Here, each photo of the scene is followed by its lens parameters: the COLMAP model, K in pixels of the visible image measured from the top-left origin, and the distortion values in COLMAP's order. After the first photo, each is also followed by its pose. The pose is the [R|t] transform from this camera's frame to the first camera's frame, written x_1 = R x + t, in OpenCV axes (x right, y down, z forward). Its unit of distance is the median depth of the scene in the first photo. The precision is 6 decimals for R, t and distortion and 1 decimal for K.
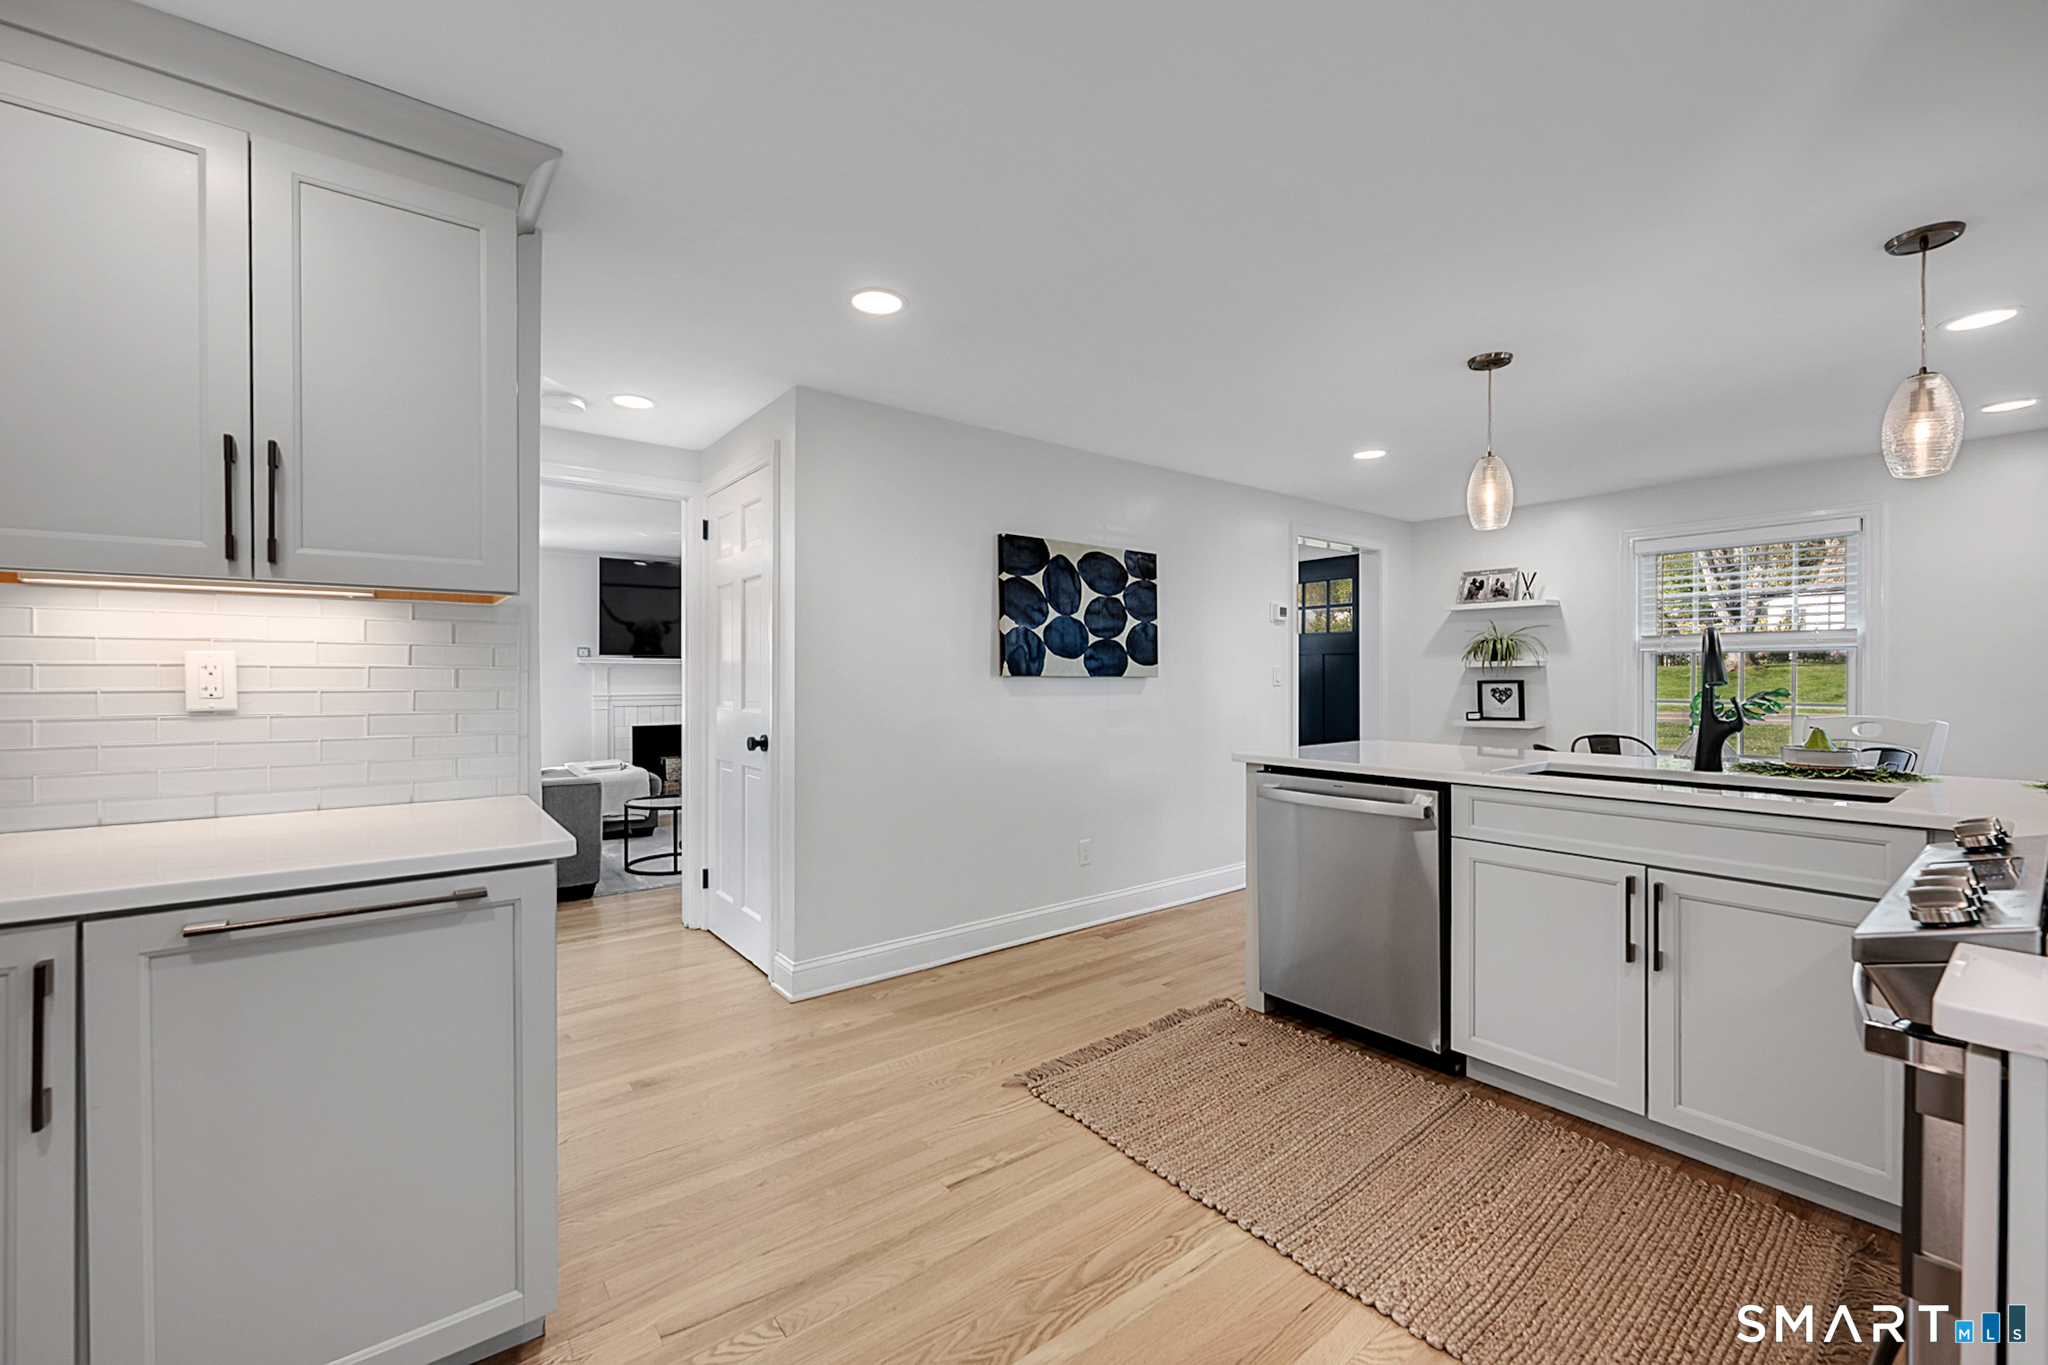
lens RADIAL K [[825.7, 0, 1029.2], [0, 825.7, 680.3], [0, 0, 1]] dist [0.000670, 0.000258]
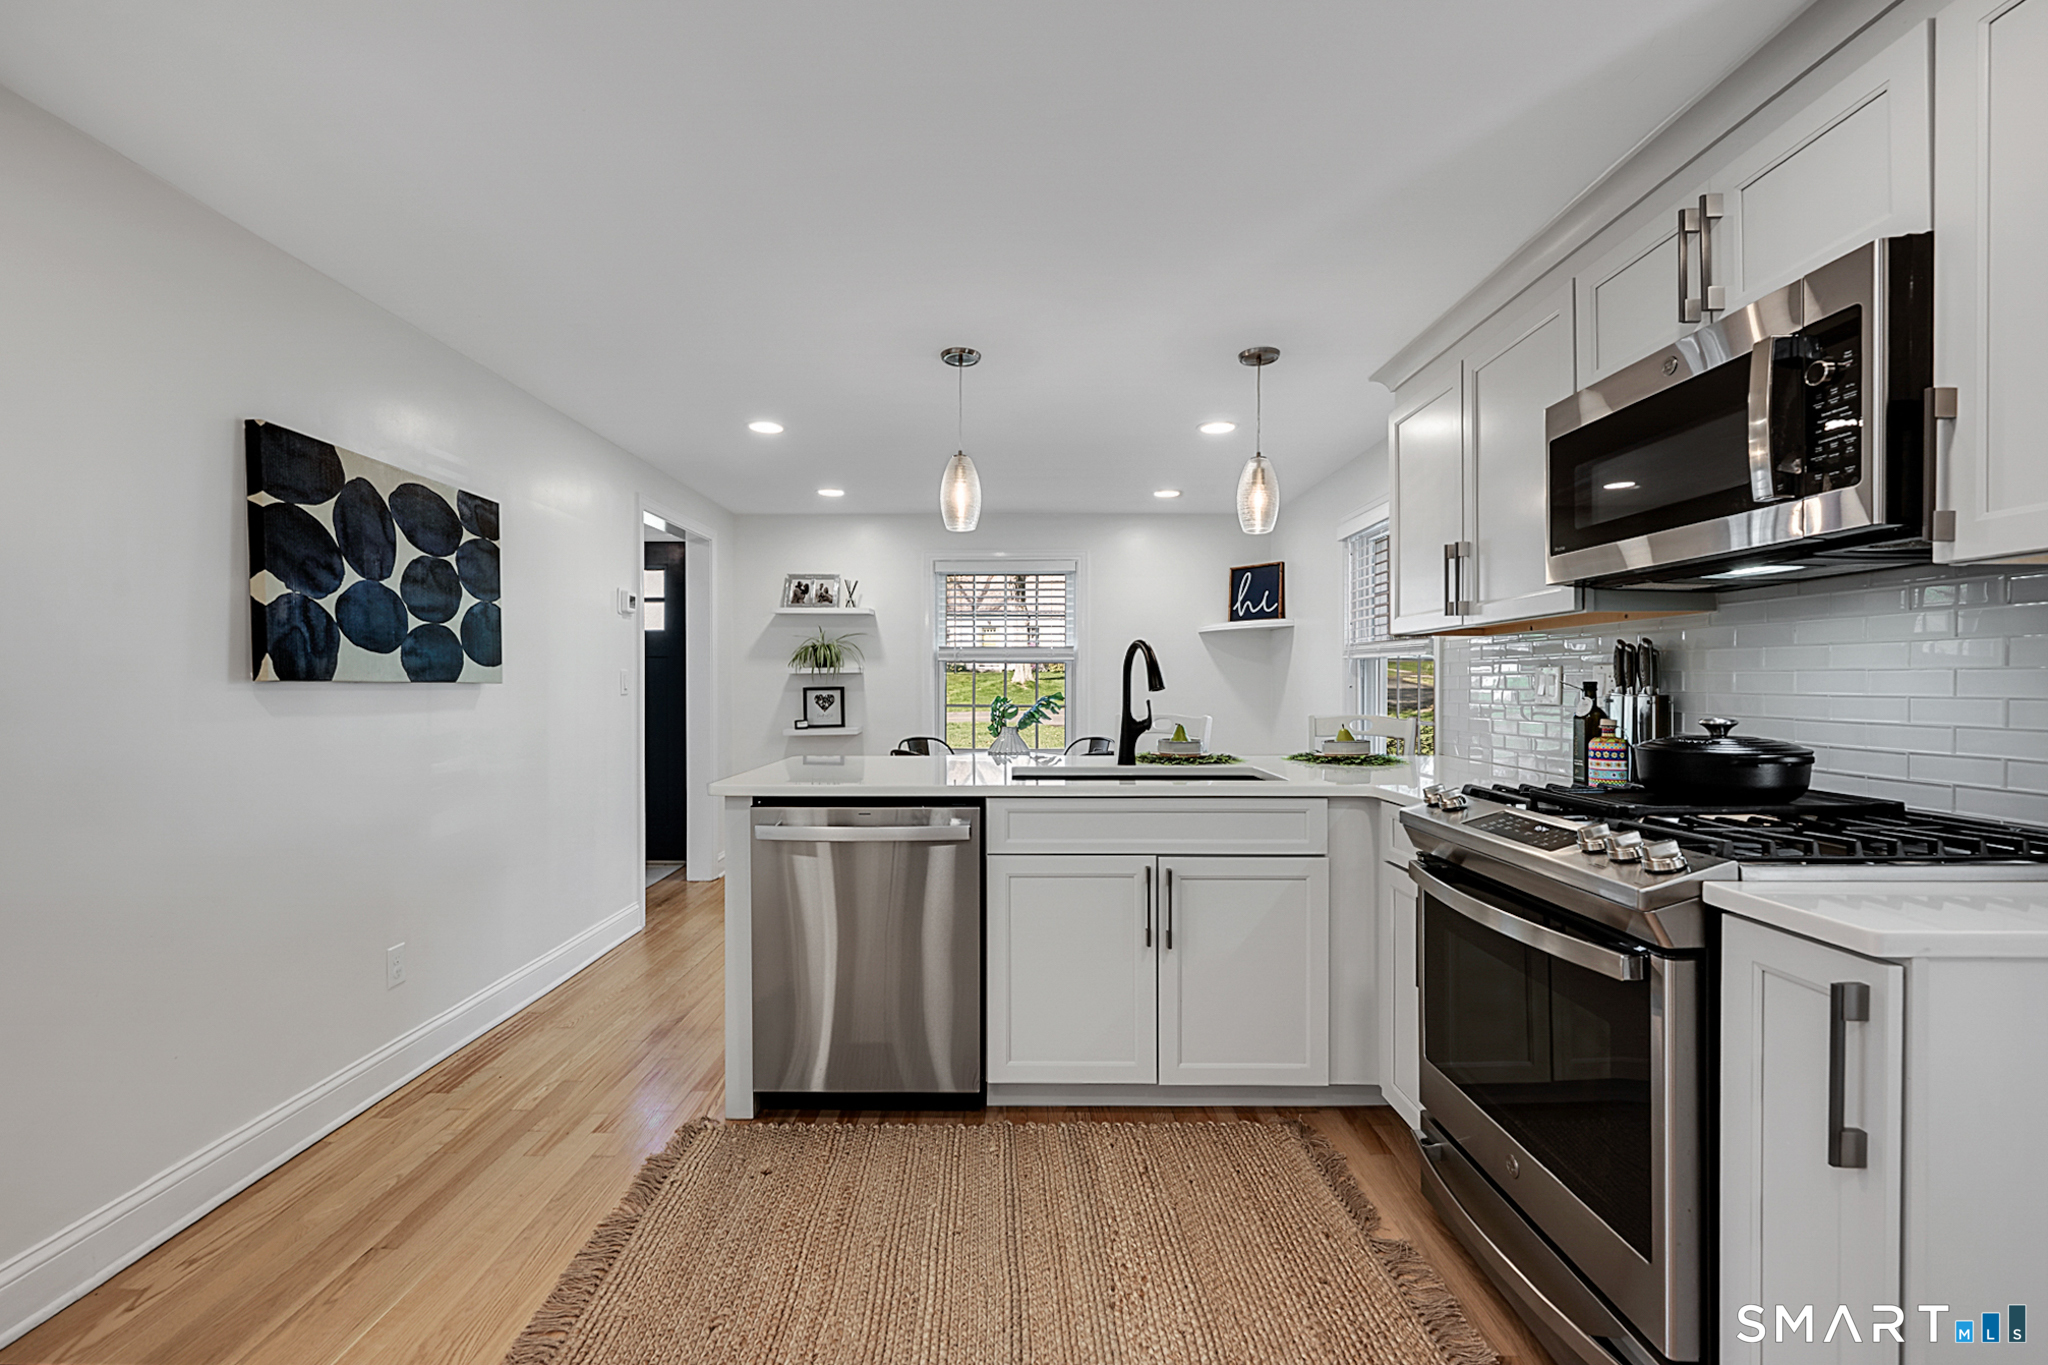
lens RADIAL K [[885.6, 0, 998.3], [0, 885.6, 687.8], [0, 0, 1]] dist [-0.002541, 0.000115]
pose [[0.631924, -0.002920, 0.775025, -0.169130], [0.003166, 0.999994, 0.001186, 0.000300], [-0.775024, 0.001704, 0.631929, 0.240432]]
